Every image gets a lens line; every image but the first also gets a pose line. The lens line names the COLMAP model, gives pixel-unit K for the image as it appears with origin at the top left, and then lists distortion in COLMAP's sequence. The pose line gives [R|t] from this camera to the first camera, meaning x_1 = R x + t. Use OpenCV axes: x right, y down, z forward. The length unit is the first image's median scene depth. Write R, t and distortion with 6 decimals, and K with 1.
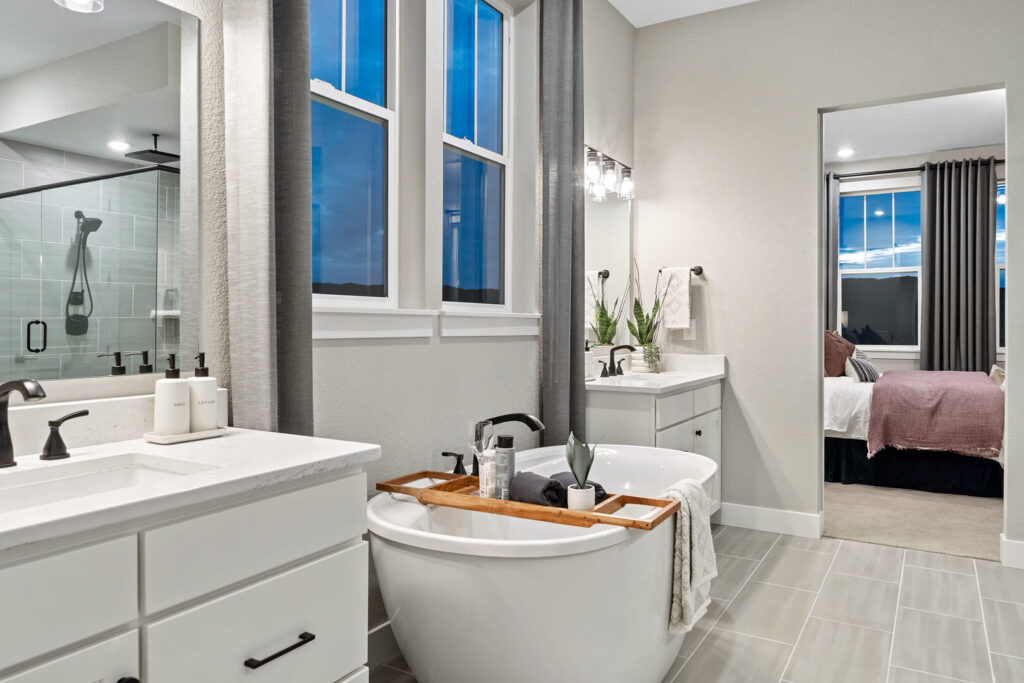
lens RADIAL K [[712.1, 0, 520.3], [0, 712.1, 323.7], [0, 0, 1]] dist [0.001731, 0.002948]
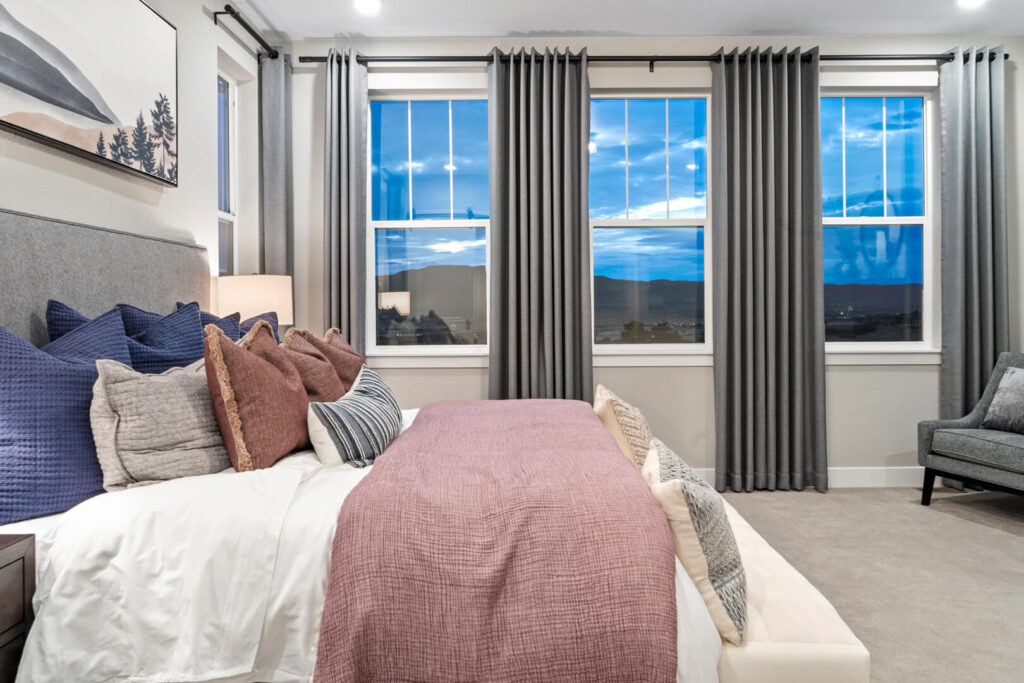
lens RADIAL K [[697.1, 0, 515.8], [0, 697.1, 318.1], [0, 0, 1]] dist [0.000803, -0.000550]
pose [[0.863521, -0.014323, 0.504110, 0.502027], [0.006198, 0.999823, 0.017789, -0.007639], [-0.504275, -0.012237, 0.863456, 0.845292]]
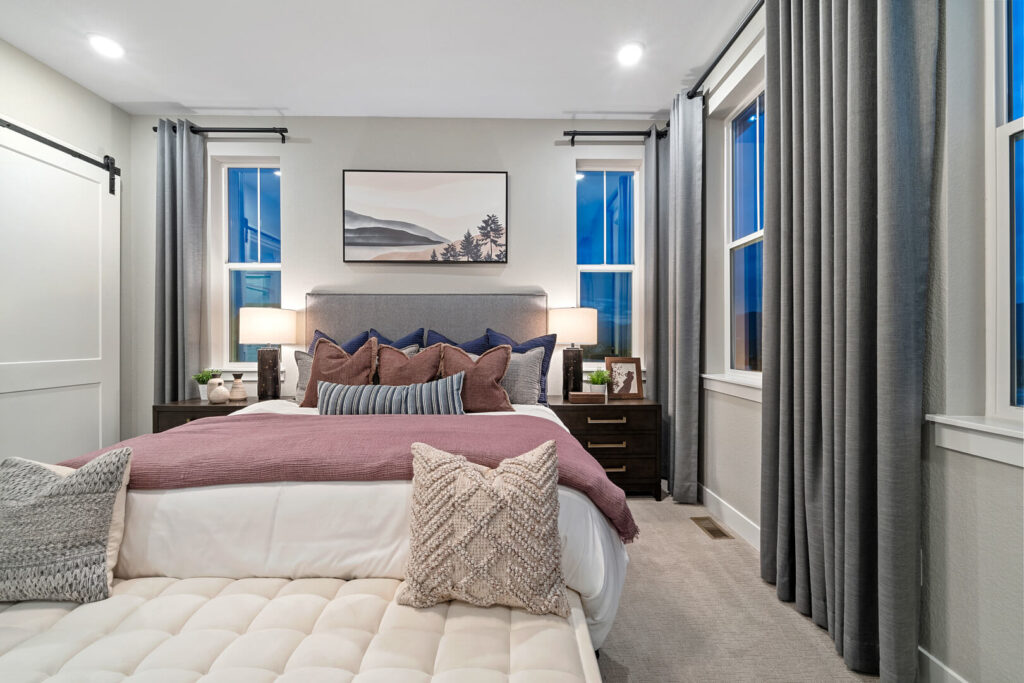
lens RADIAL K [[403.2, 0, 513.3], [0, 403.2, 342.0], [0, 0, 1]] dist [-0.001887, -0.000514]
pose [[0.524005, -0.000135, -0.851715, 1.262059], [0.003216, 0.999993, 0.001820, 0.011463], [0.851709, -0.003692, 0.524002, 1.316619]]
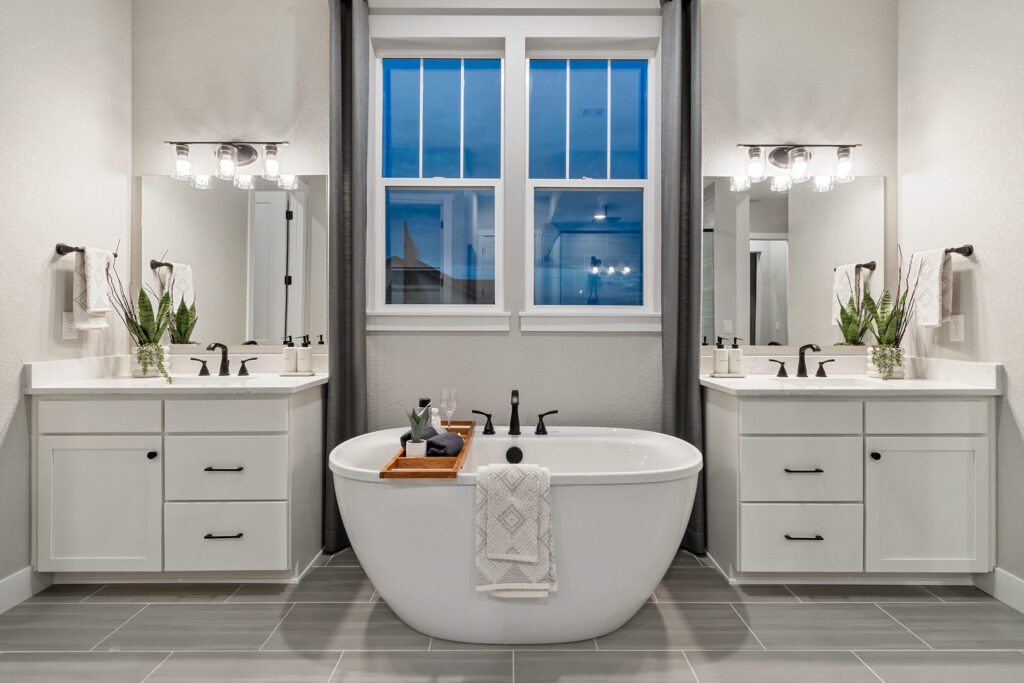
lens RADIAL K [[498.2, 0, 515.1], [0, 498.2, 324.4], [0, 0, 1]] dist [-0.000362, 0.000636]
pose [[0.510908, -0.001008, -0.859635, 0.463066], [0.001451, 0.999999, -0.000310, 0.003632], [0.859634, -0.001089, 0.510909, 0.316680]]
